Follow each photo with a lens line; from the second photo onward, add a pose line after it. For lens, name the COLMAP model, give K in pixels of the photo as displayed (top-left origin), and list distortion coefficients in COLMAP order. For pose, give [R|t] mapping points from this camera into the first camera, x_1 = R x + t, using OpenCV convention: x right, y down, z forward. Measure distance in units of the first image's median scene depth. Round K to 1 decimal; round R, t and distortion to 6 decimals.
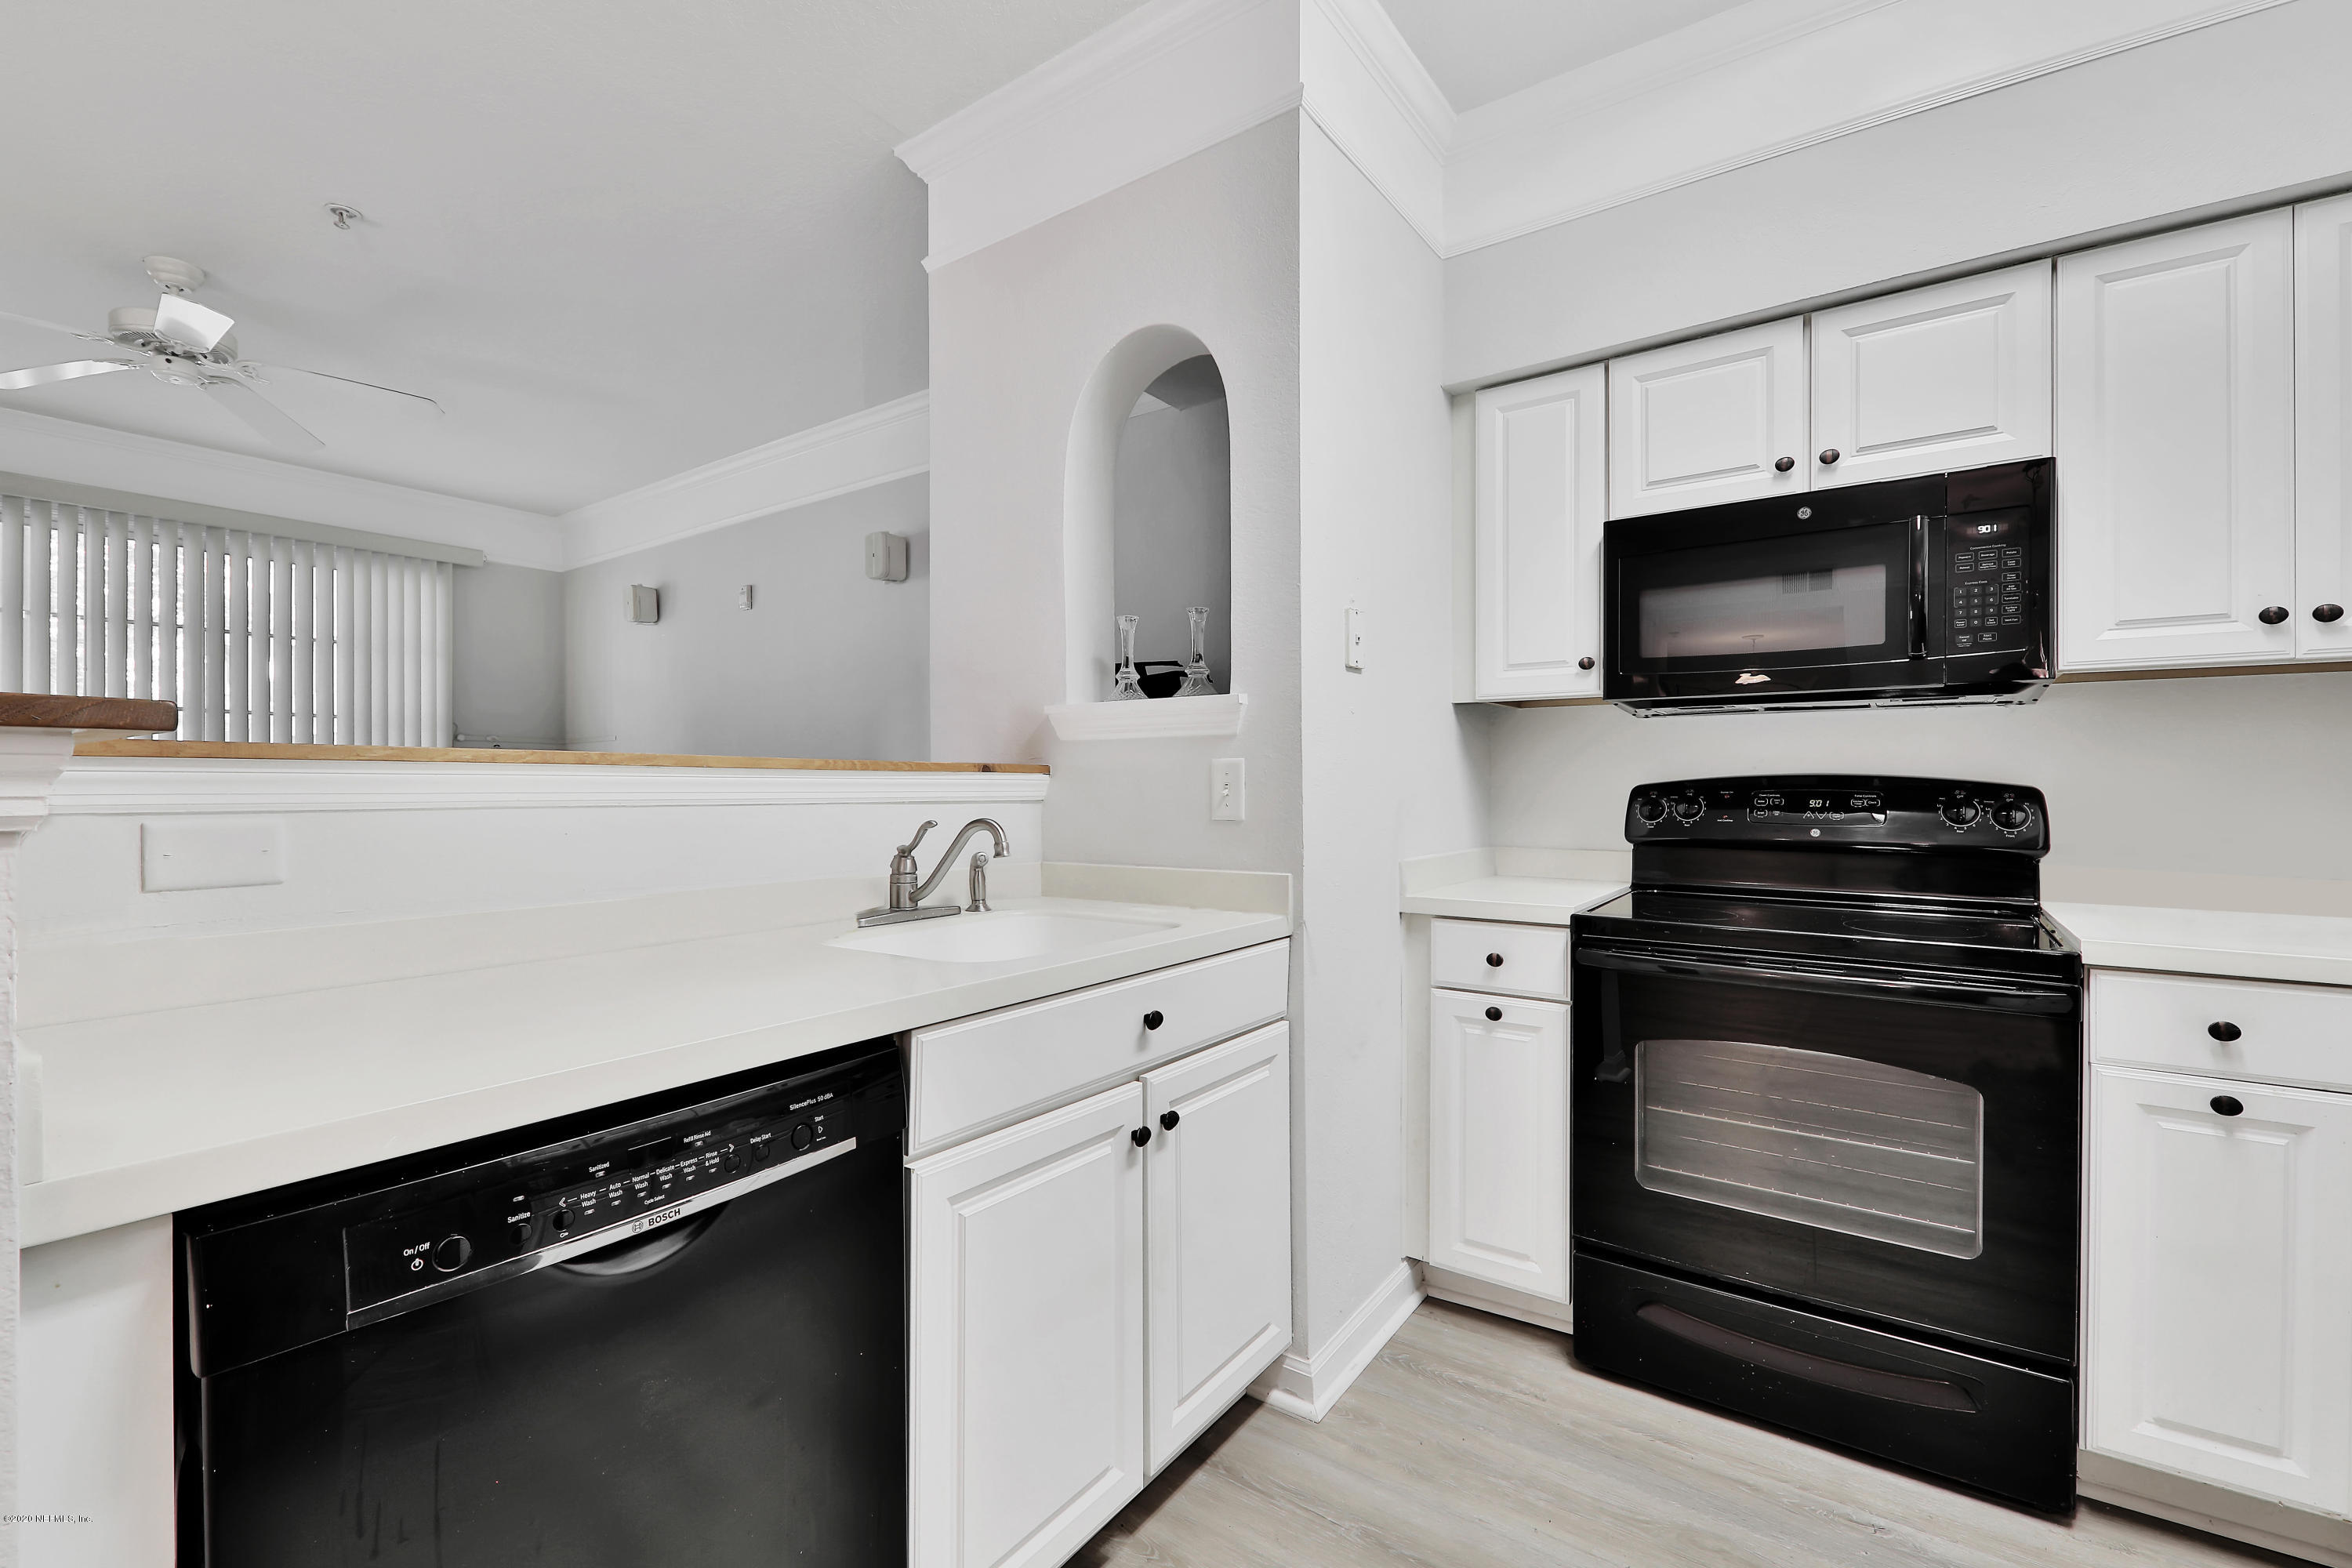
lens RADIAL K [[964.1, 0, 1179.8], [0, 964.1, 789.4], [0, 0, 1]] dist [0.003875, -0.002193]
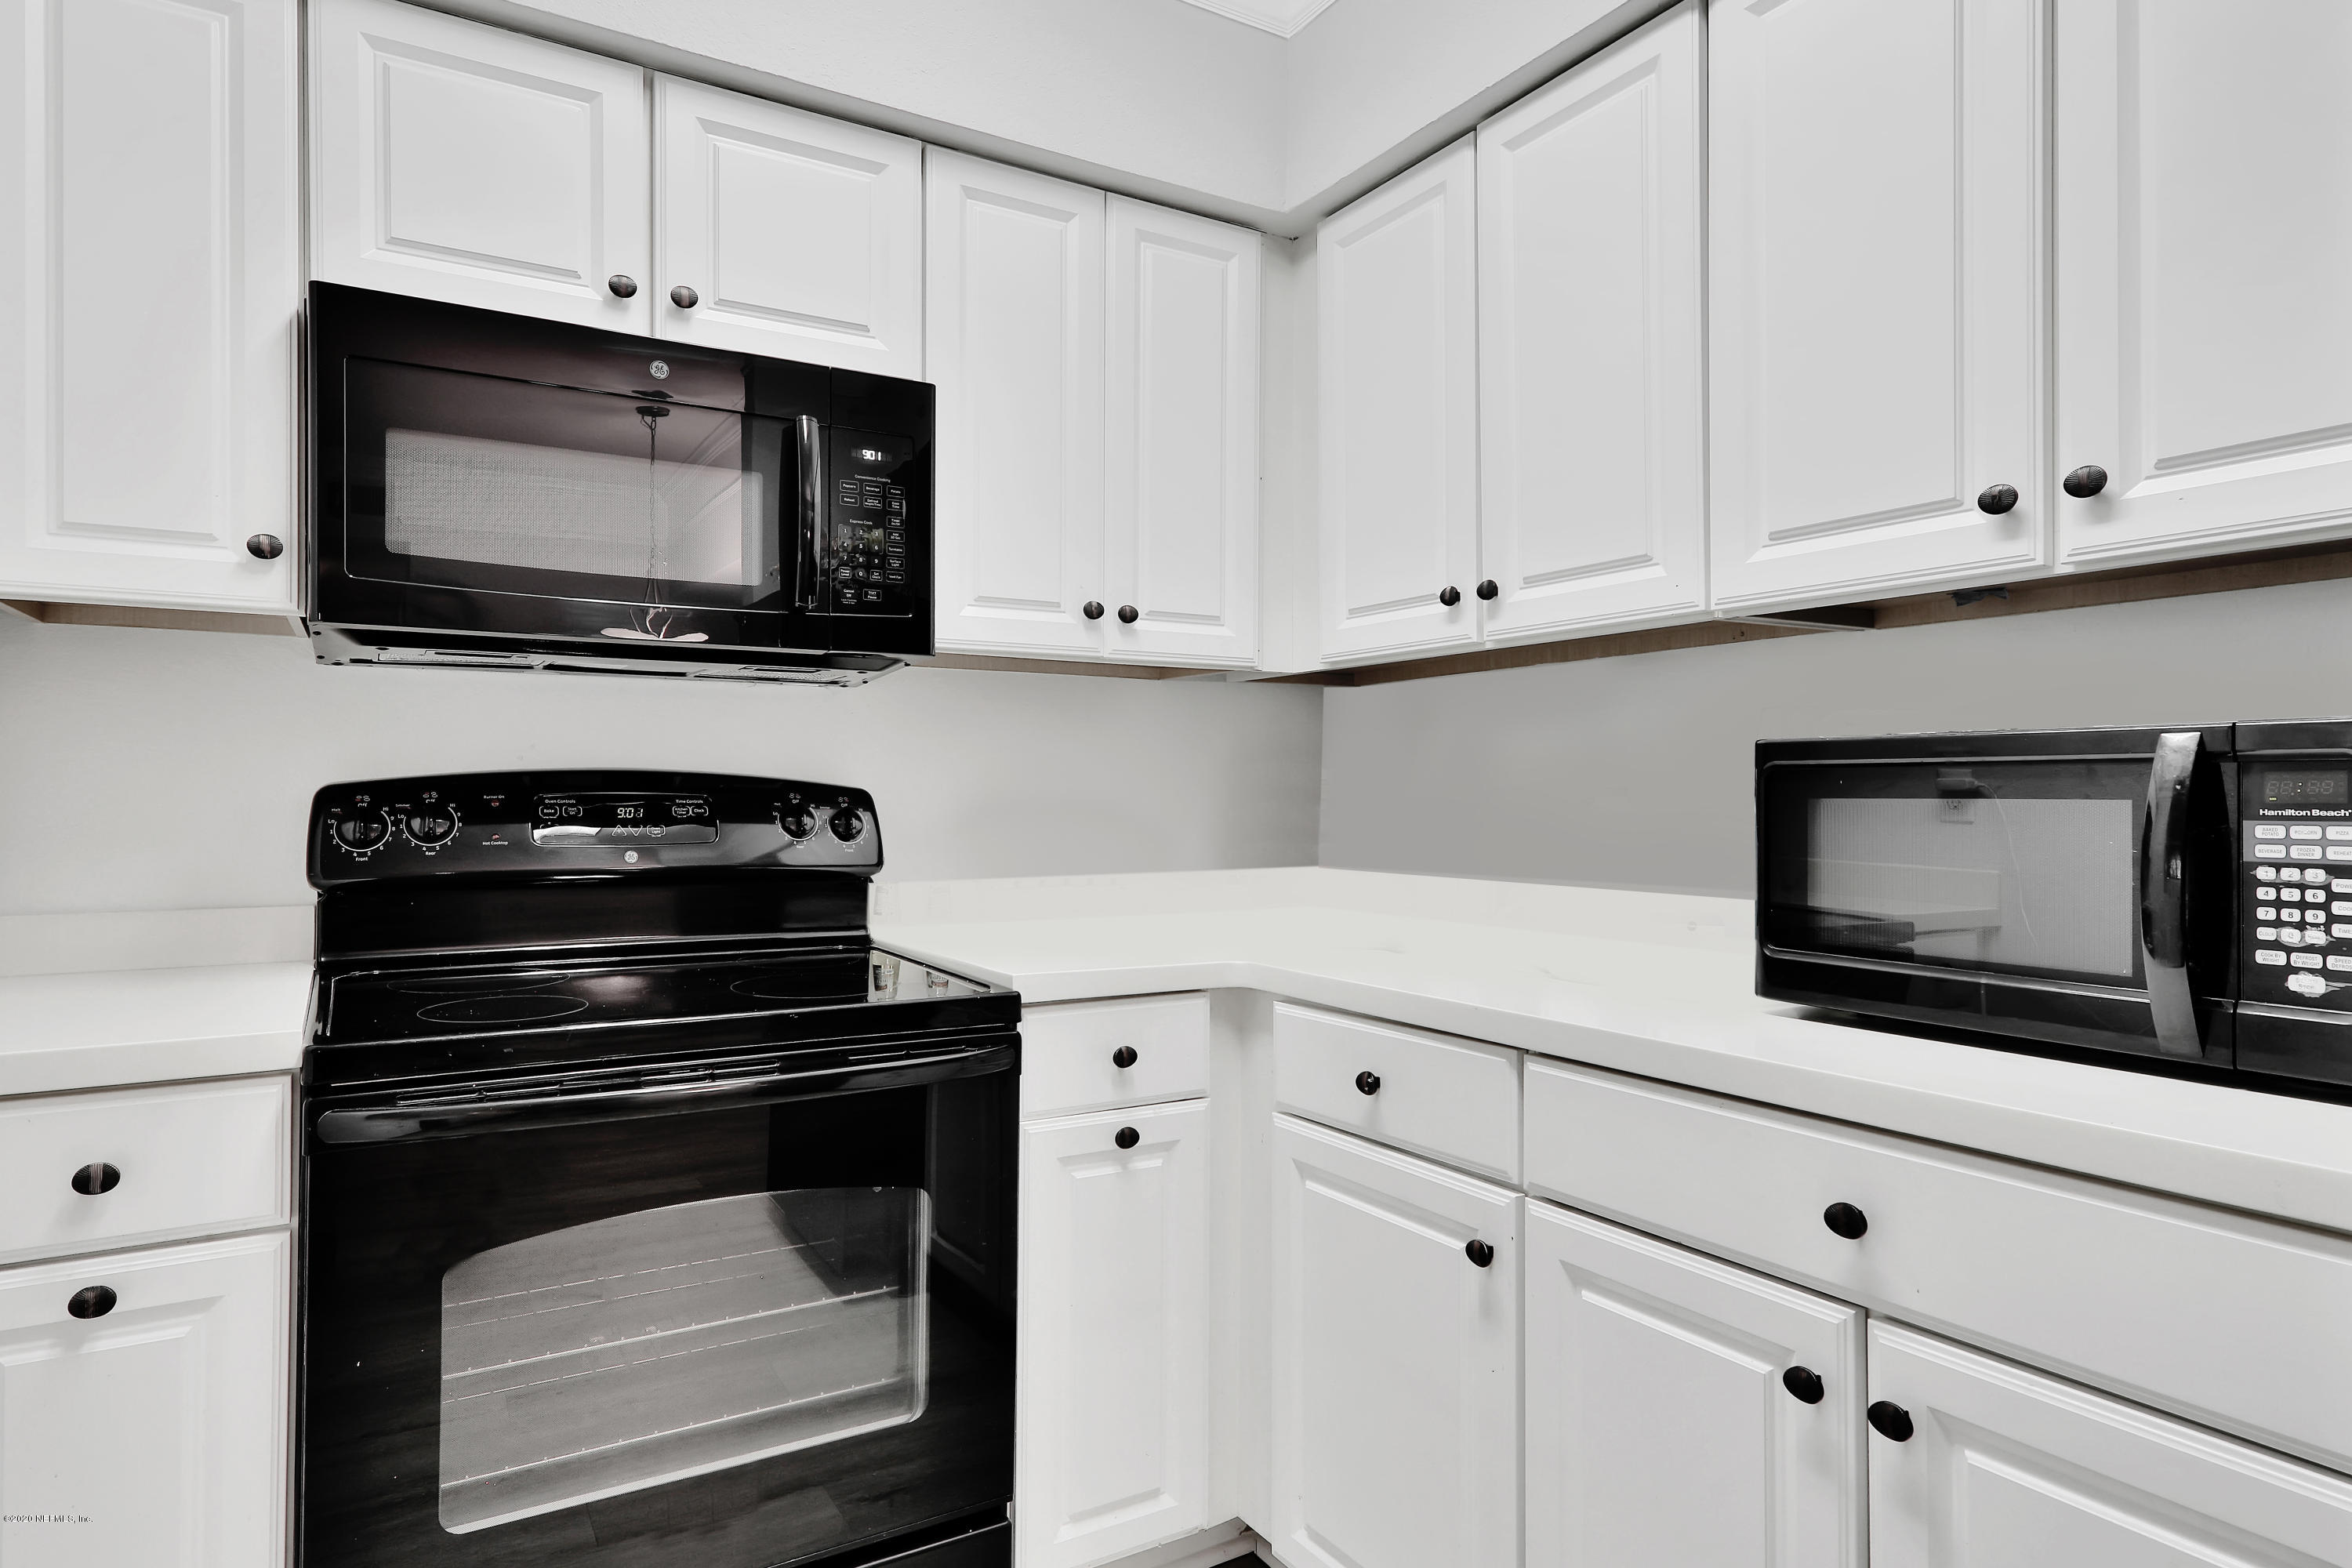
lens RADIAL K [[1334.6, 0, 1181.1], [0, 1334.6, 785.9], [0, 0, 1]] dist [0.007033, 0.000962]
pose [[0.402840, 0.001843, 0.915268, -0.037846], [0.000101, 0.999998, -0.002058, -0.002414], [-0.915270, 0.000921, 0.402839, 0.300980]]
